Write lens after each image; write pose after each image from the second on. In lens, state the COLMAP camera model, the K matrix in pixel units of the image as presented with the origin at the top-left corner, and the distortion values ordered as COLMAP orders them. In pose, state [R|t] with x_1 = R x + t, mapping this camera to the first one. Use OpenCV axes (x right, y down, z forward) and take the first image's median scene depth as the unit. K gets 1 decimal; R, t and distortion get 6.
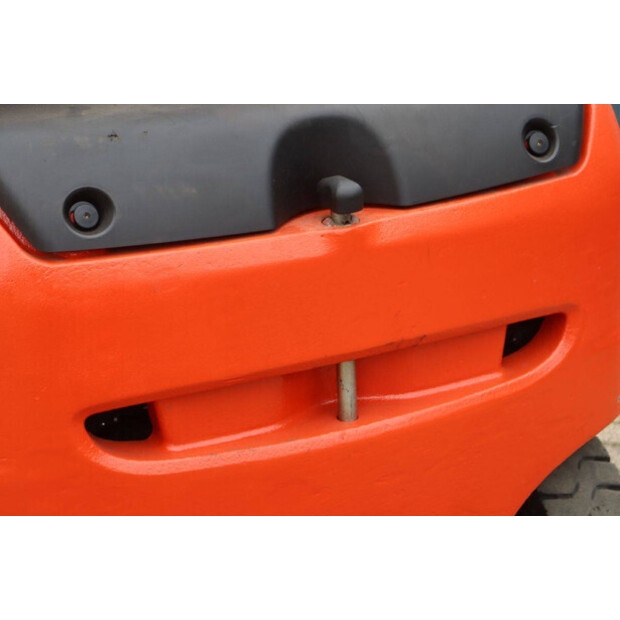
lens RADIAL K [[1458.5, 0, 310.0], [0, 1458.5, 310.0], [0, 0, 1]] dist [0.356315, 0.278940]
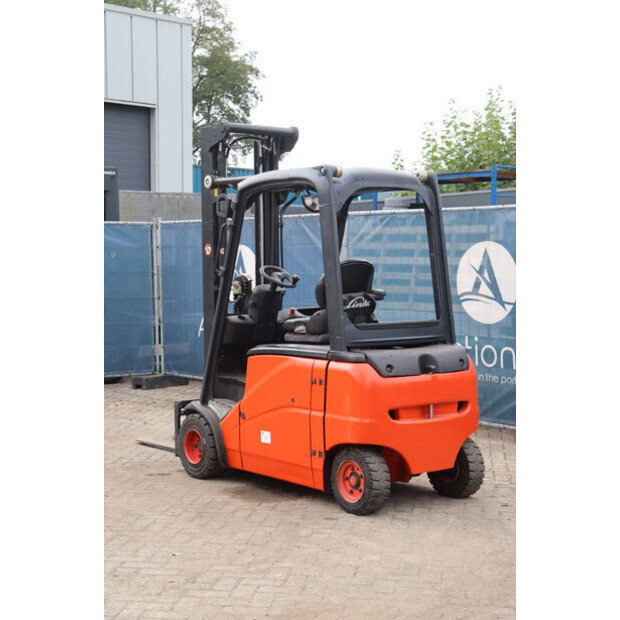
lens RADIAL K [[1116.6, 0, 310.0], [0, 1116.6, 310.0], [0, 0, 1]] dist [0.206290, 0.086304]
pose [[0.970166, 0.027863, 0.240834, -1.272421], [0.048498, 0.950991, -0.305391, 0.853927], [-0.237540, 0.307960, 0.921268, -2.415650]]
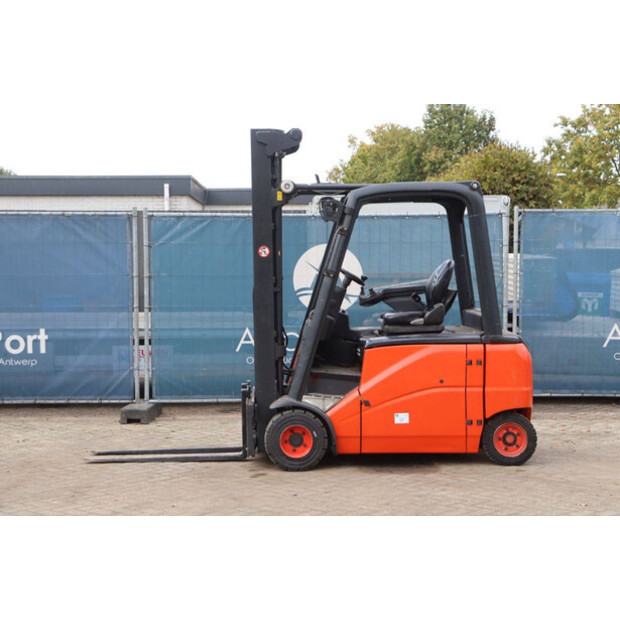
lens RADIAL K [[1121.0, 0, 310.0], [0, 1121.0, 310.0], [0, 0, 1]] dist [0.198477, 0.212537]
pose [[0.379921, -0.009174, 0.924974, -4.776669], [0.312049, 0.942607, -0.118821, 0.070821], [-0.870796, 0.333779, 0.360978, -0.022851]]
